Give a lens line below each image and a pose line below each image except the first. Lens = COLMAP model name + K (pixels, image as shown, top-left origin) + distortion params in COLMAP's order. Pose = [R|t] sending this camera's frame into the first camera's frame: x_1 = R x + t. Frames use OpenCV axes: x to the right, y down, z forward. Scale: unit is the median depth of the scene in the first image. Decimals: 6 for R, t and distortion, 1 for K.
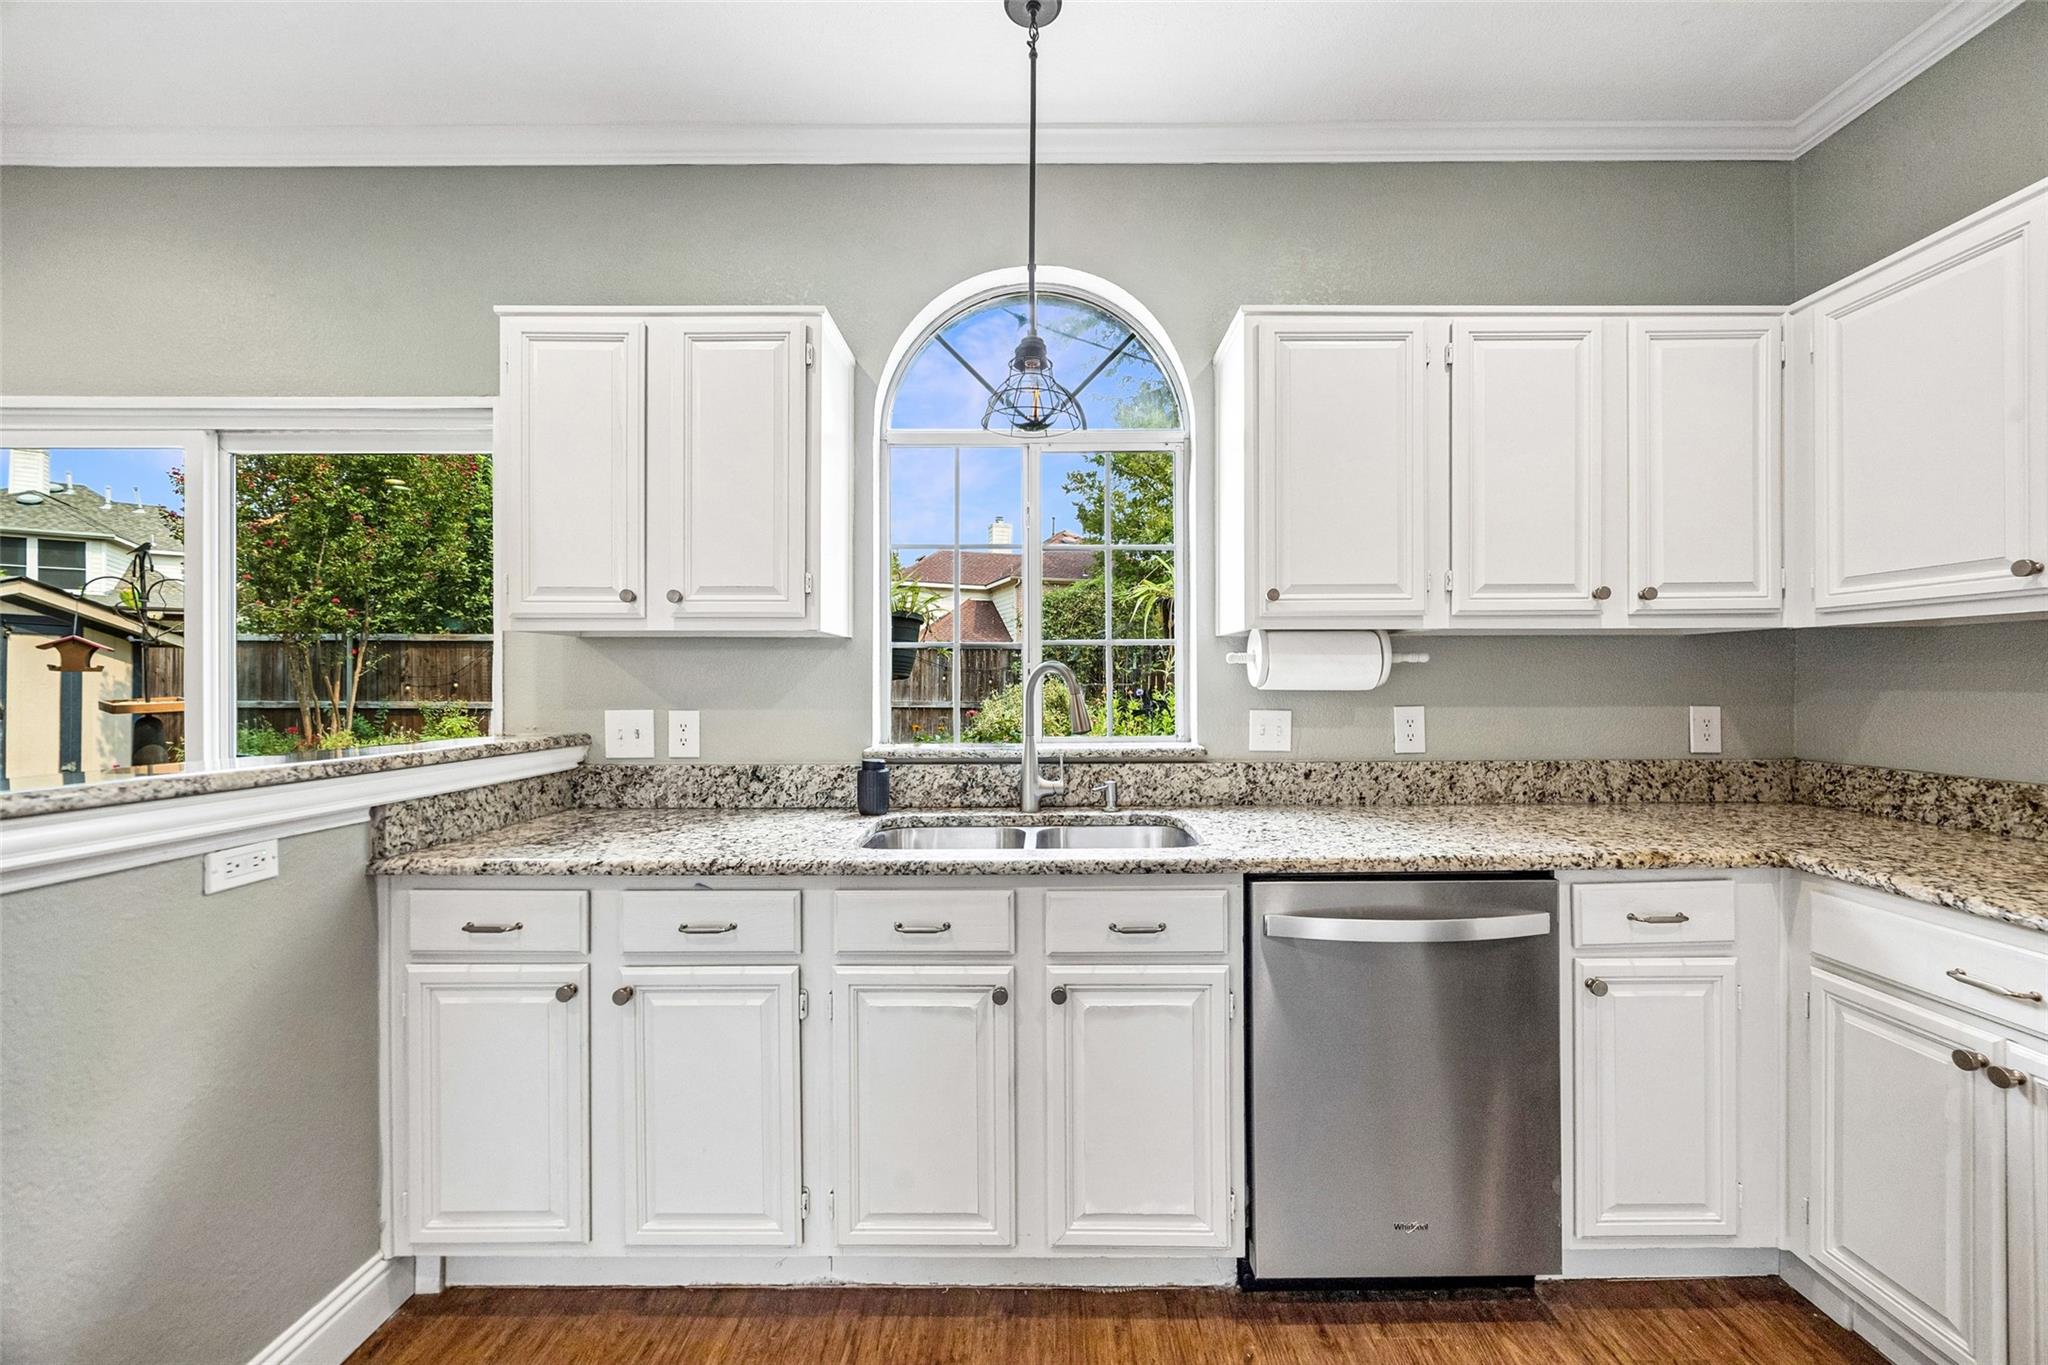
lens RADIAL K [[790.0, 0, 1048.9], [0, 790.0, 682.2], [0, 0, 1]] dist [-0.003152, -0.000056]
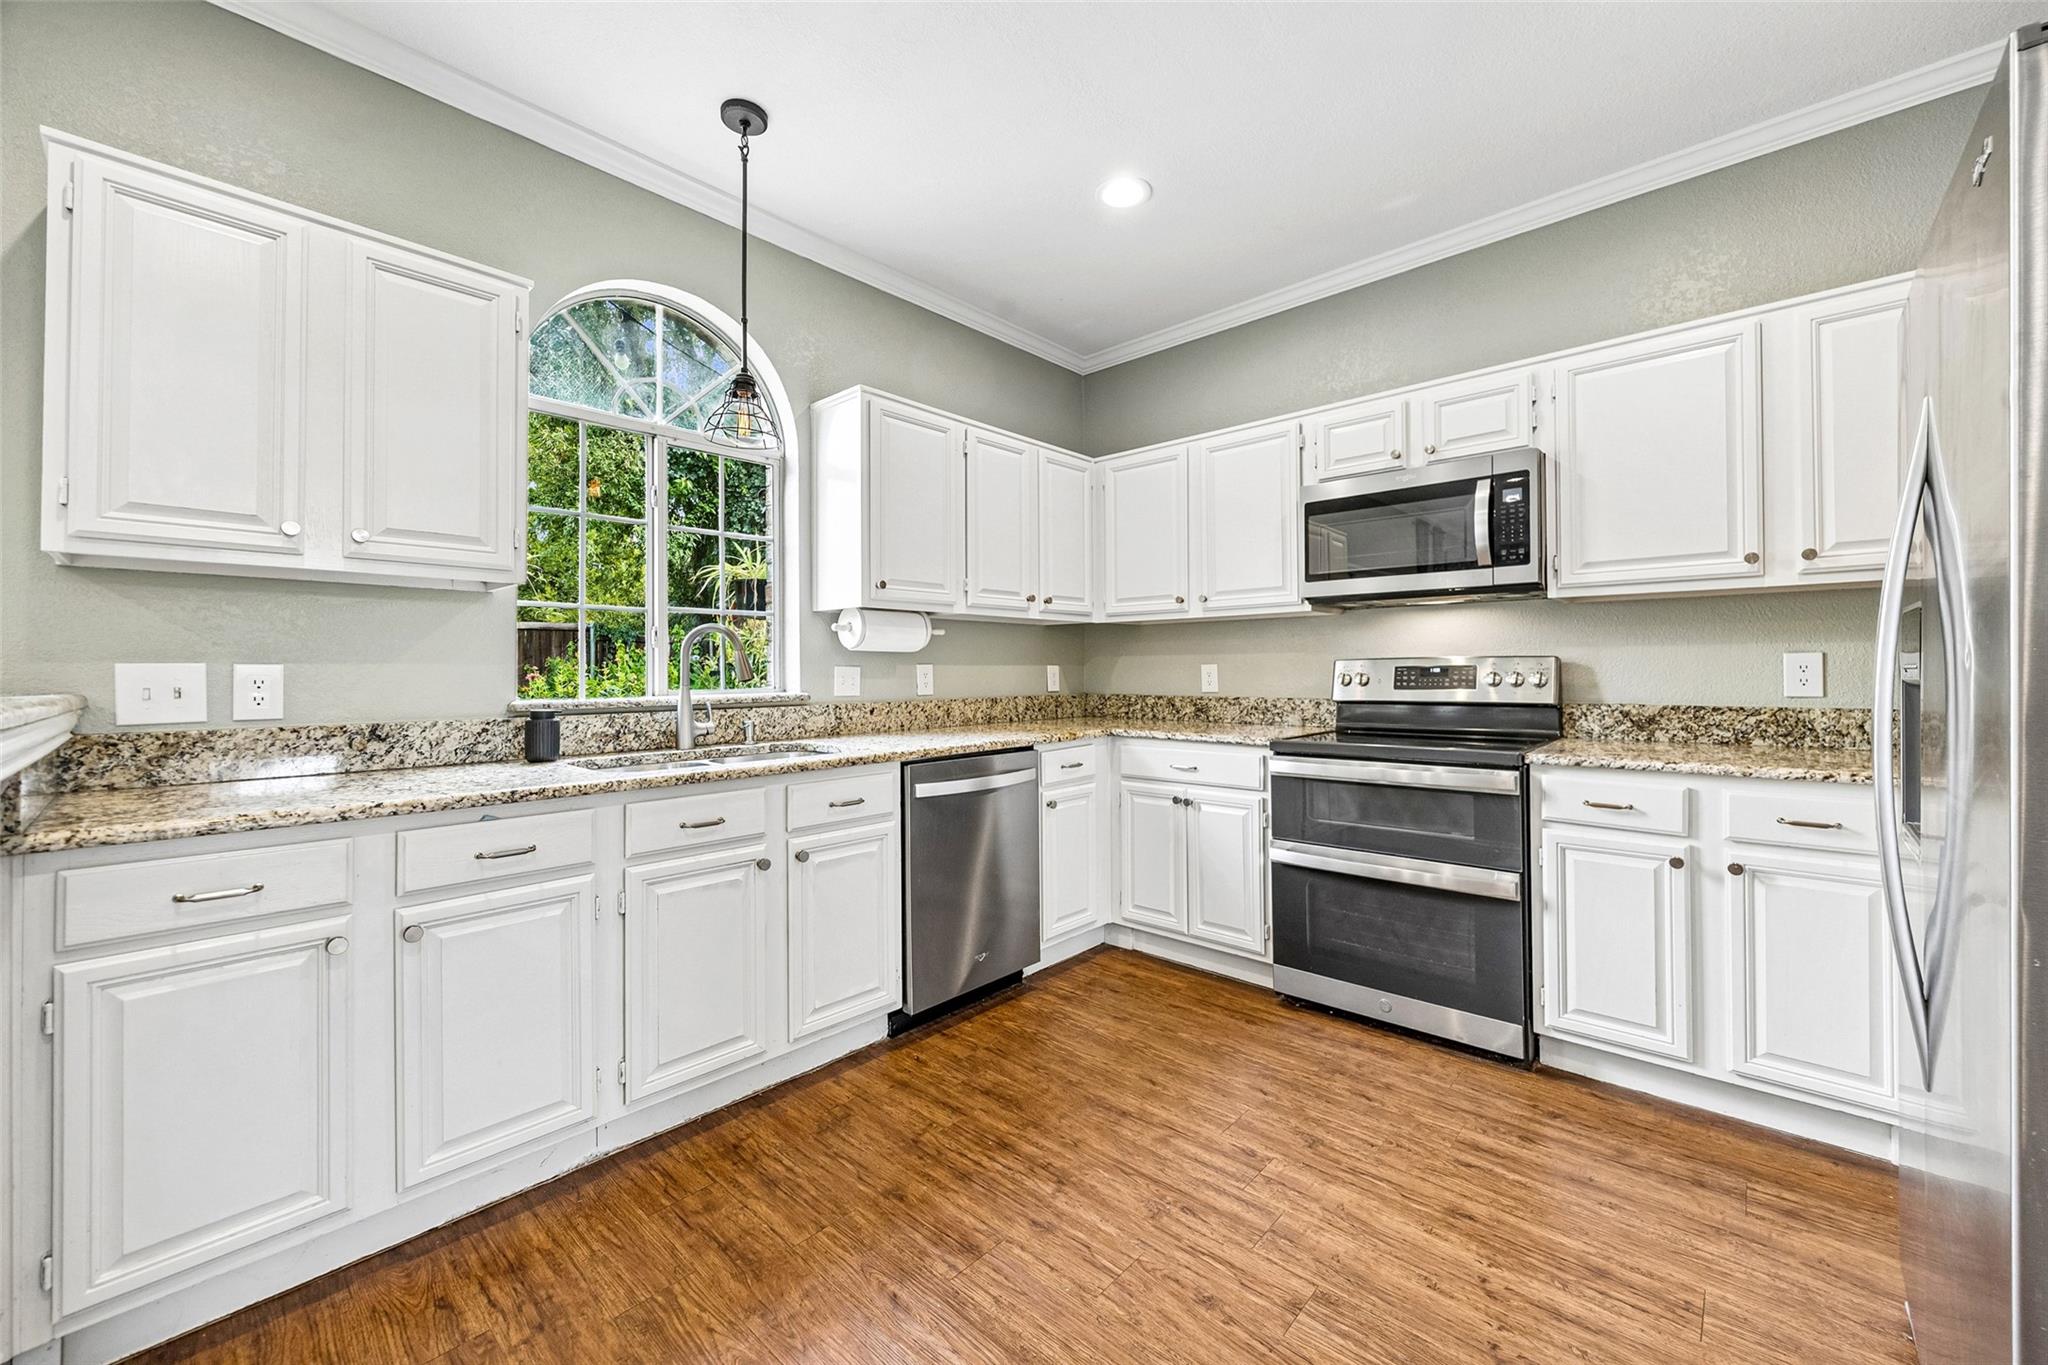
lens RADIAL K [[790.0, 0, 1046.7], [0, 790.0, 662.6], [0, 0, 1]] dist [-0.003152, -0.000056]
pose [[0.667518, 0.007028, 0.744560, -0.604494], [0.003625, 0.999913, -0.012688, 0.054846], [-0.744585, 0.011169, 0.667435, -0.220962]]
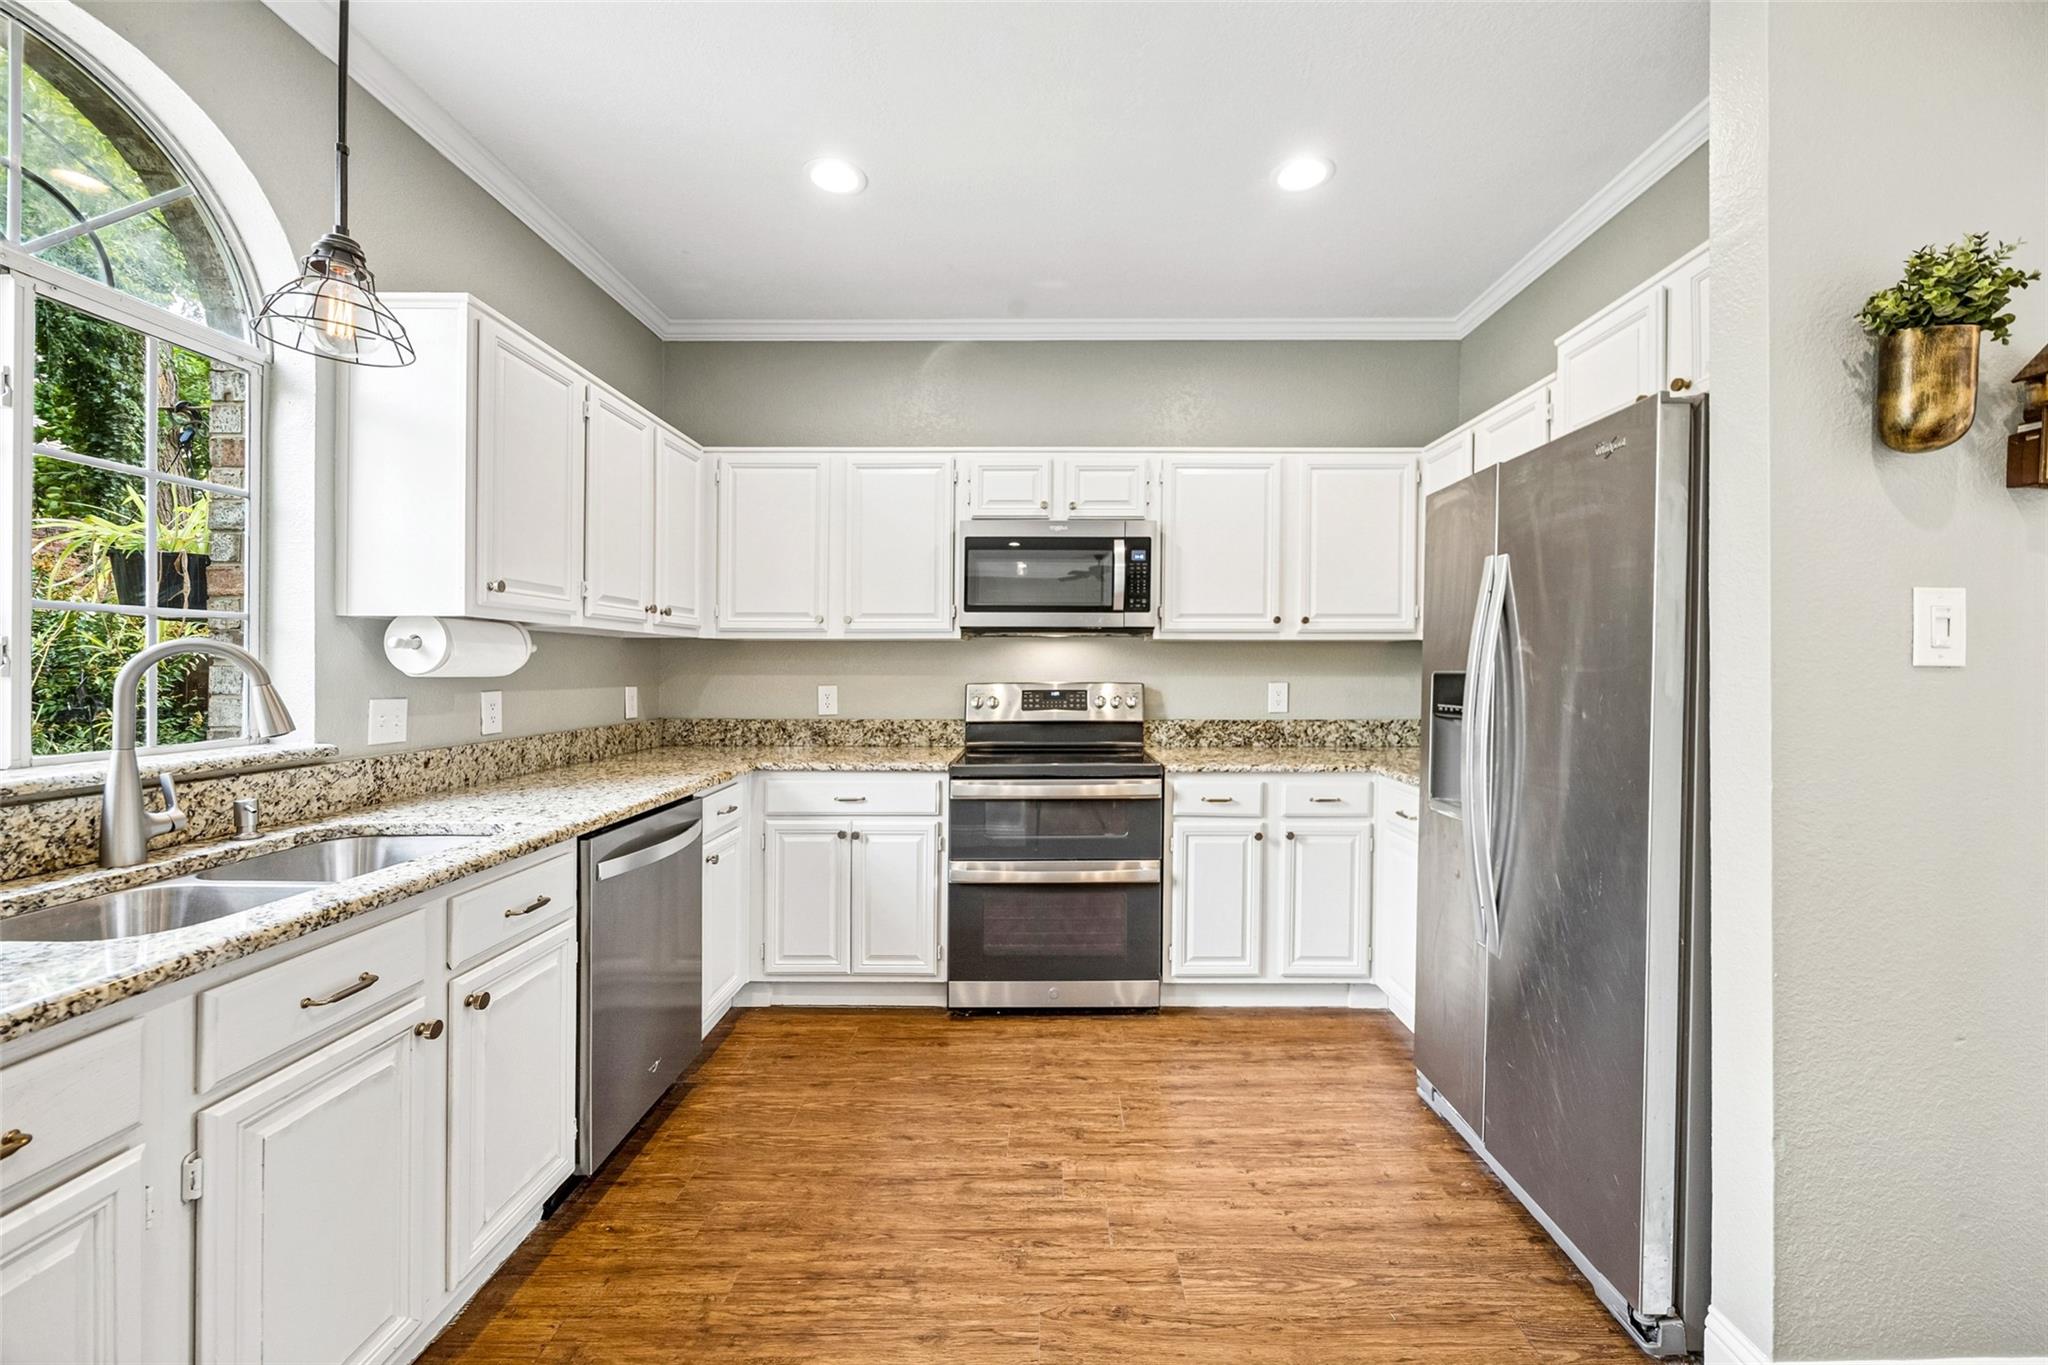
lens RADIAL K [[790.0, 0, 1047.8], [0, 790.0, 666.6], [0, 0, 1]] dist [-0.003152, -0.000056]
pose [[0.002099, 0.007183, 0.999972, -0.745767], [-0.000958, 0.999974, -0.007181, 0.003760], [-0.999997, -0.000943, 0.002105, 0.258911]]
